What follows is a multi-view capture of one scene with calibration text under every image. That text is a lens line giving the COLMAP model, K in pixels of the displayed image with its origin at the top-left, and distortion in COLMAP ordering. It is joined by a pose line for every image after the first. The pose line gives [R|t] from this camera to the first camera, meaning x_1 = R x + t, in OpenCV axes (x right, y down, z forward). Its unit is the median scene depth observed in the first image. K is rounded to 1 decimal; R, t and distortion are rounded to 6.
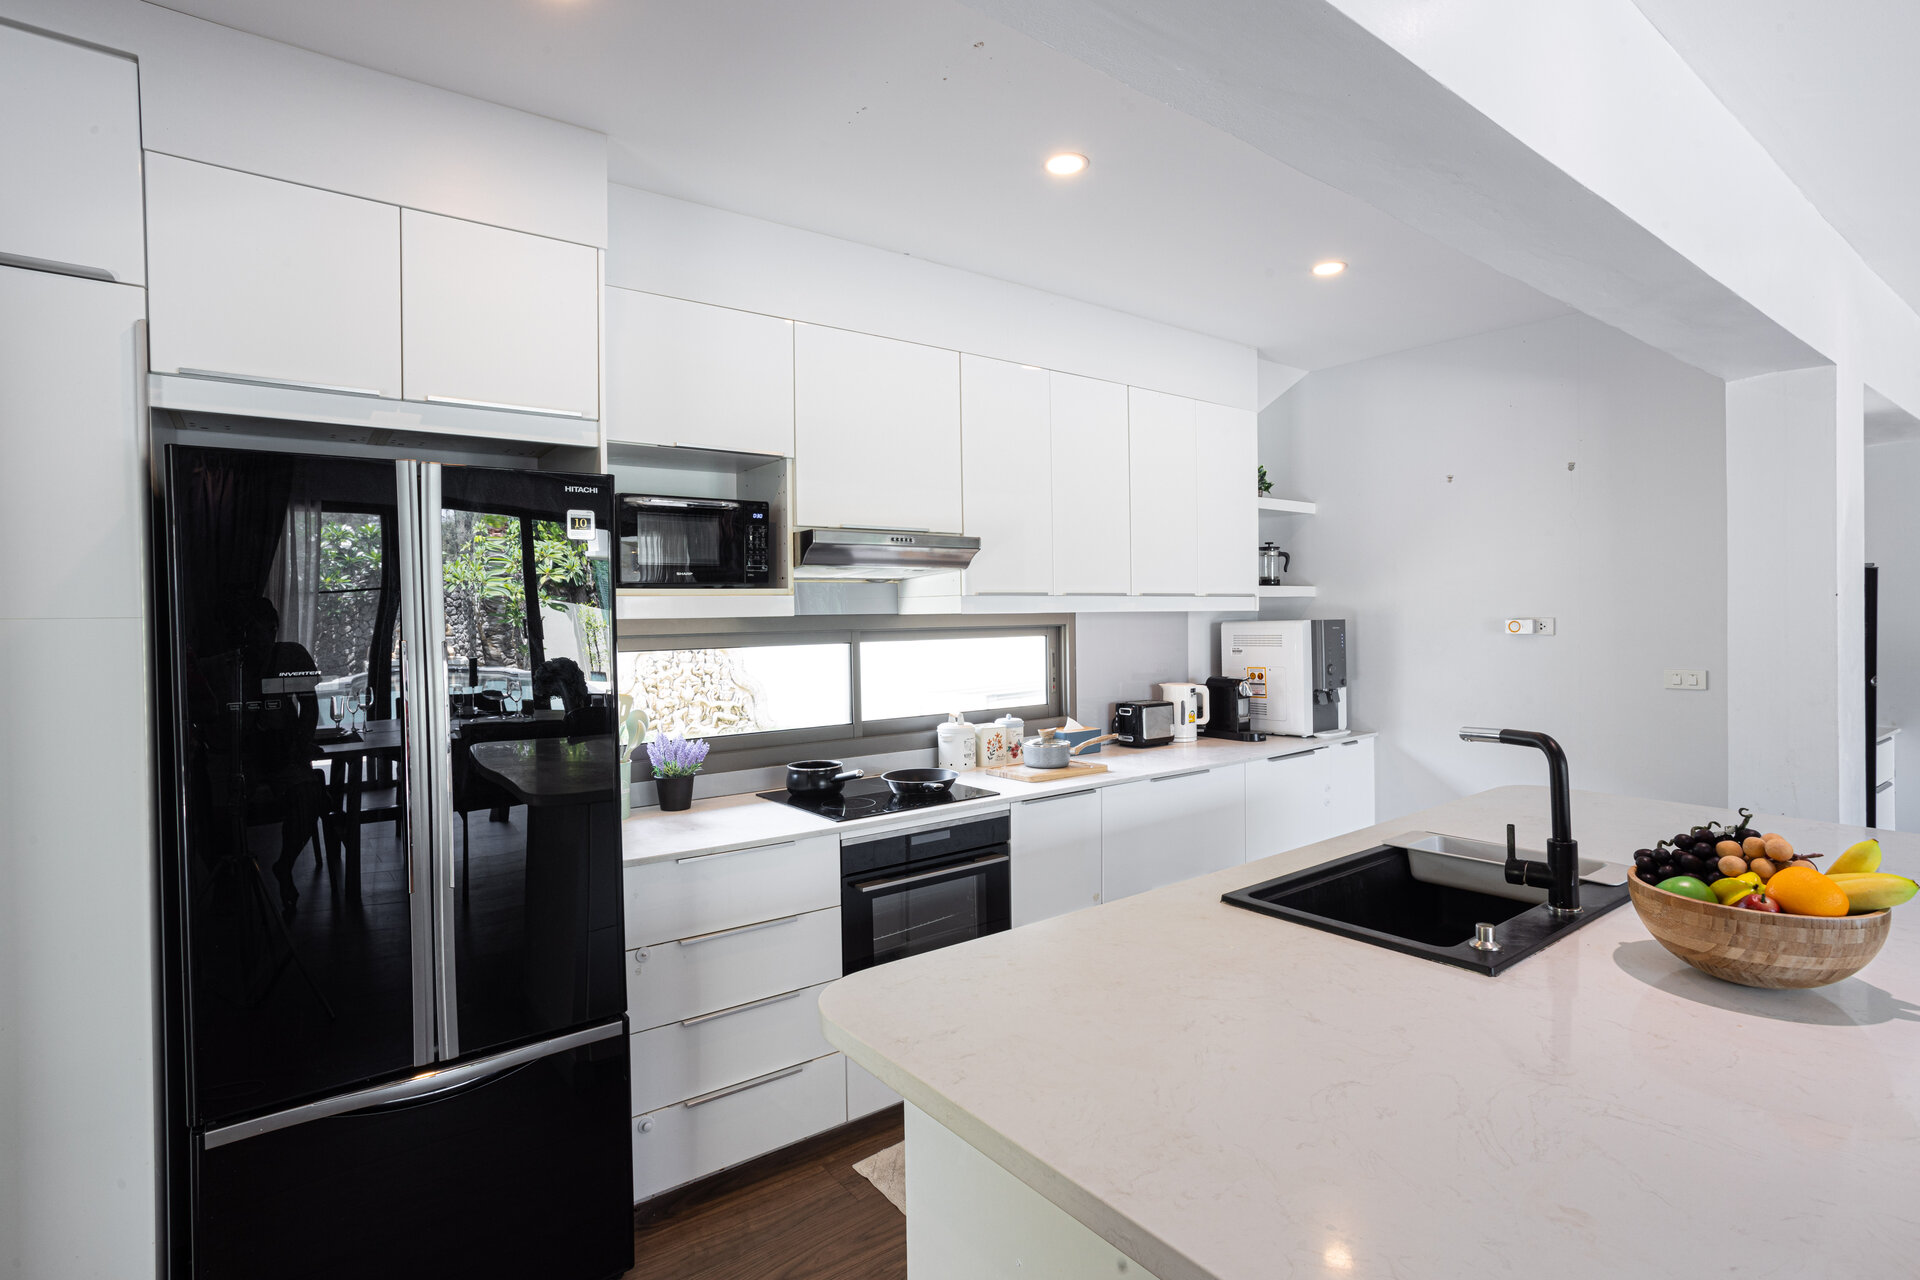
lens RADIAL K [[935.2, 0, 956.7], [0, 935.2, 621.7], [0, 0, 1]] dist [-0.052802, 0.038741]
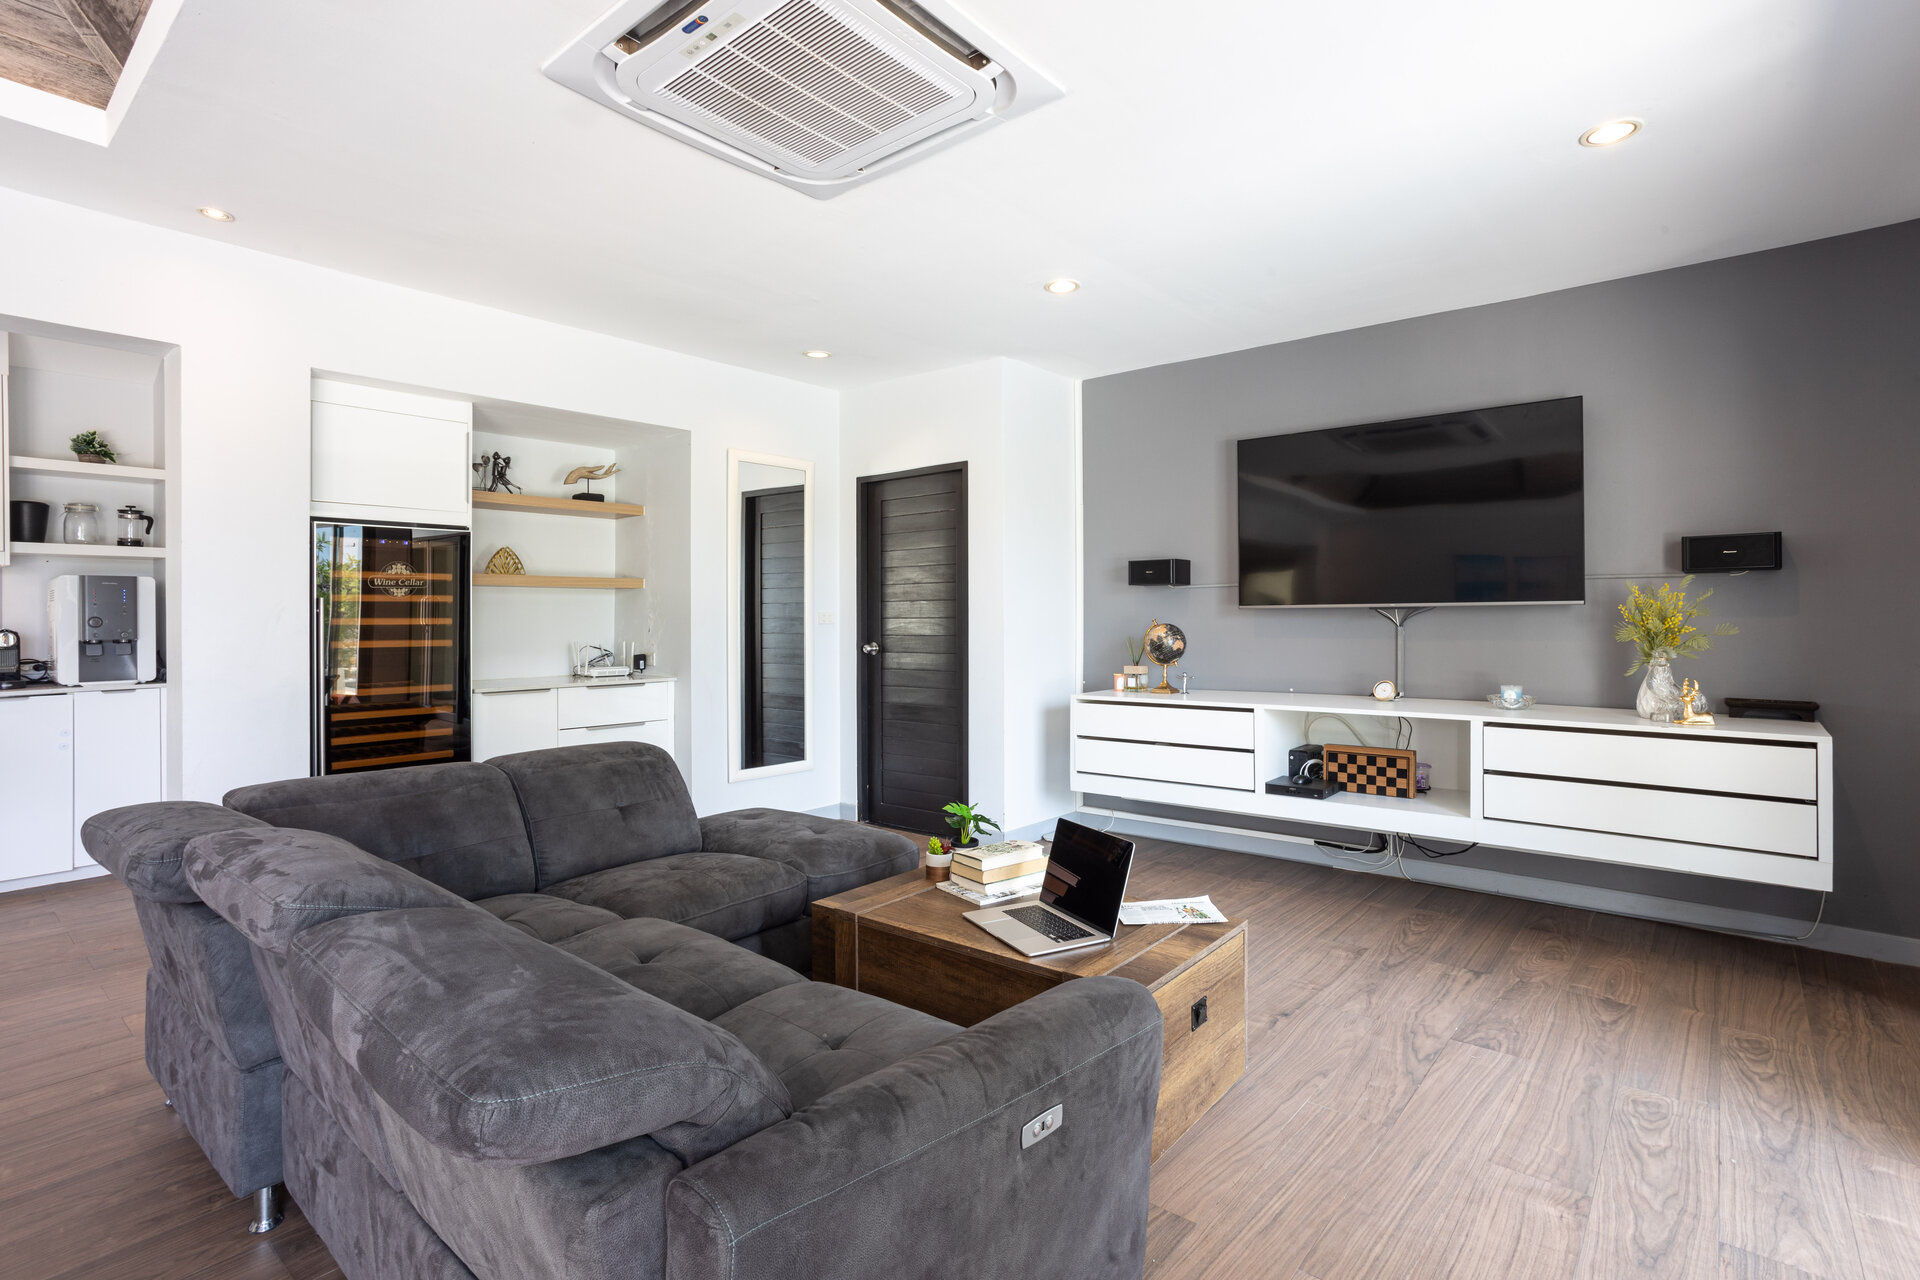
lens RADIAL K [[935.2, 0, 956.7], [0, 935.2, 621.7], [0, 0, 1]] dist [-0.052802, 0.038741]
pose [[0.976110, 0.010368, 0.217031, 1.271237], [-0.009828, 0.999945, -0.003567, 0.050407], [-0.217056, 0.001349, 0.976158, -0.271531]]
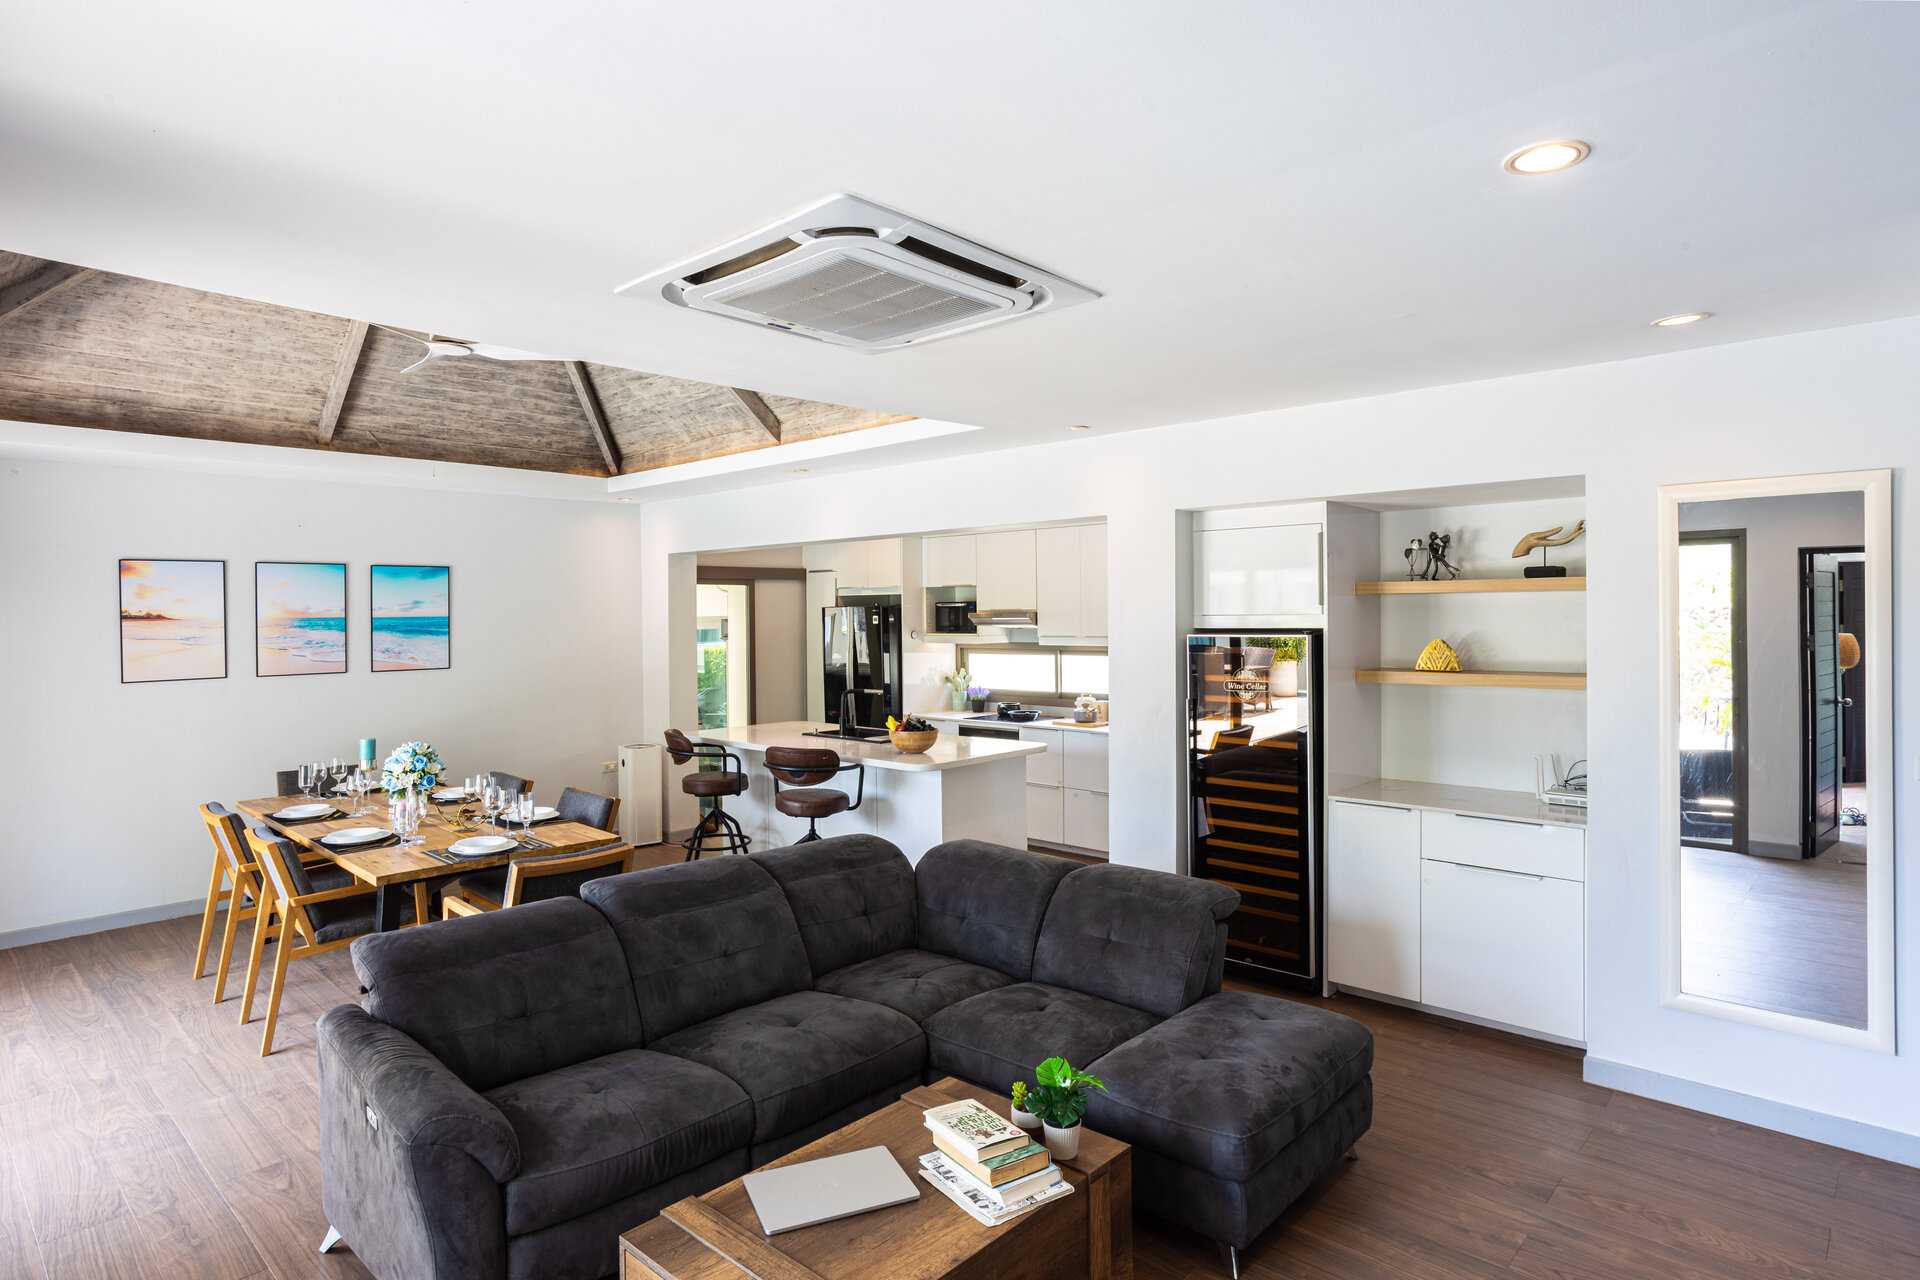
lens RADIAL K [[1021.6, 0, 959.2], [0, 1021.6, 647.0], [0, 0, 1]] dist [-0.063290, 0.044016]
pose [[0.186513, 0.043854, -0.981473, 2.051782], [0.000249, 0.999001, 0.044684, -0.097047], [0.982453, -0.008578, 0.186316, 0.305744]]
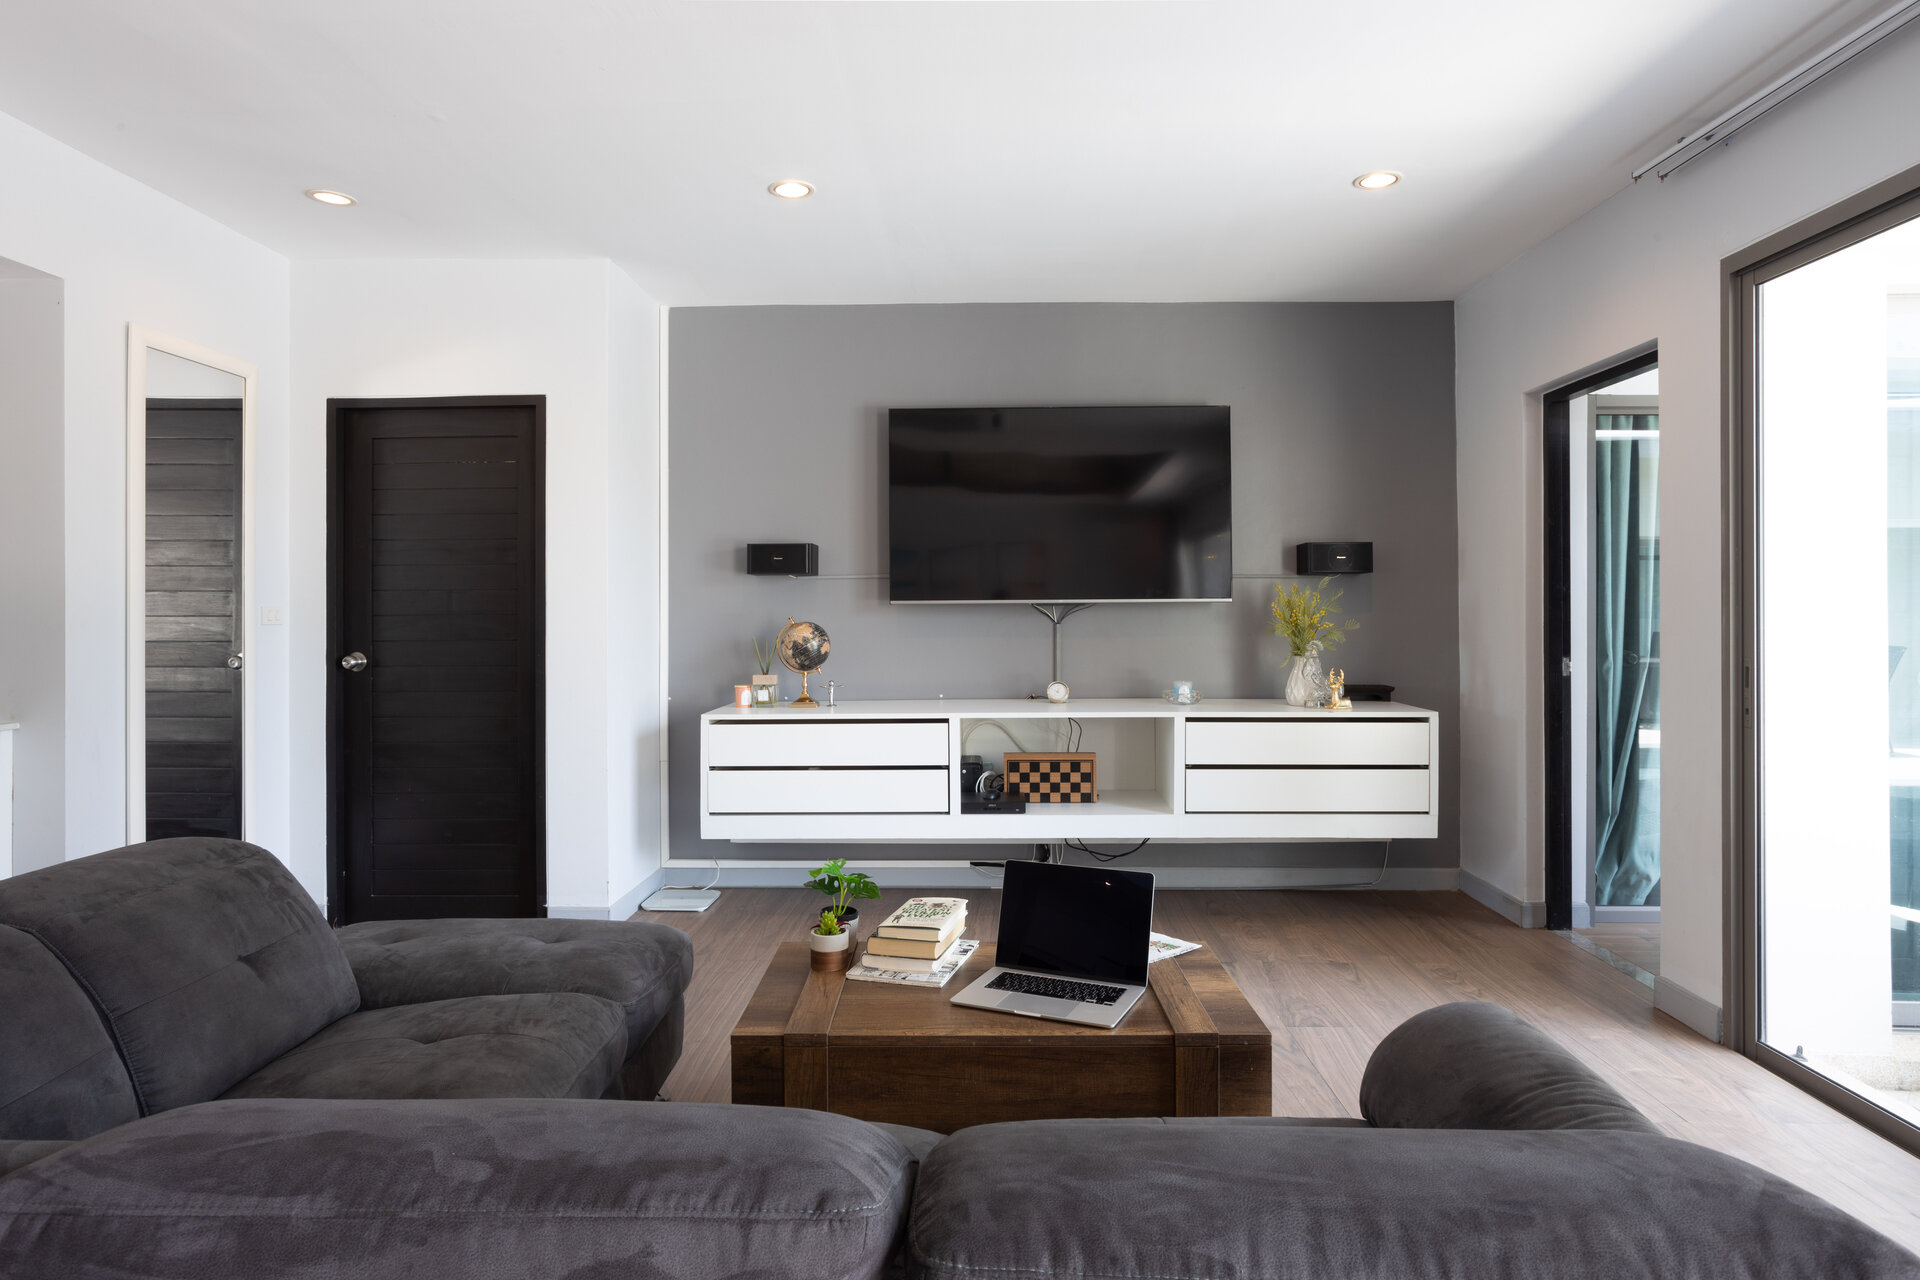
lens RADIAL K [[1129.2, 0, 957.1], [0, 1129.2, 612.5], [0, 0, 1]] dist [-0.041920, 0.040847]
pose [[0.623927, 0.014625, 0.781345, 0.937449], [-0.003407, 0.999866, -0.015995, 0.054828], [-0.781475, 0.007318, 0.623894, -0.006273]]
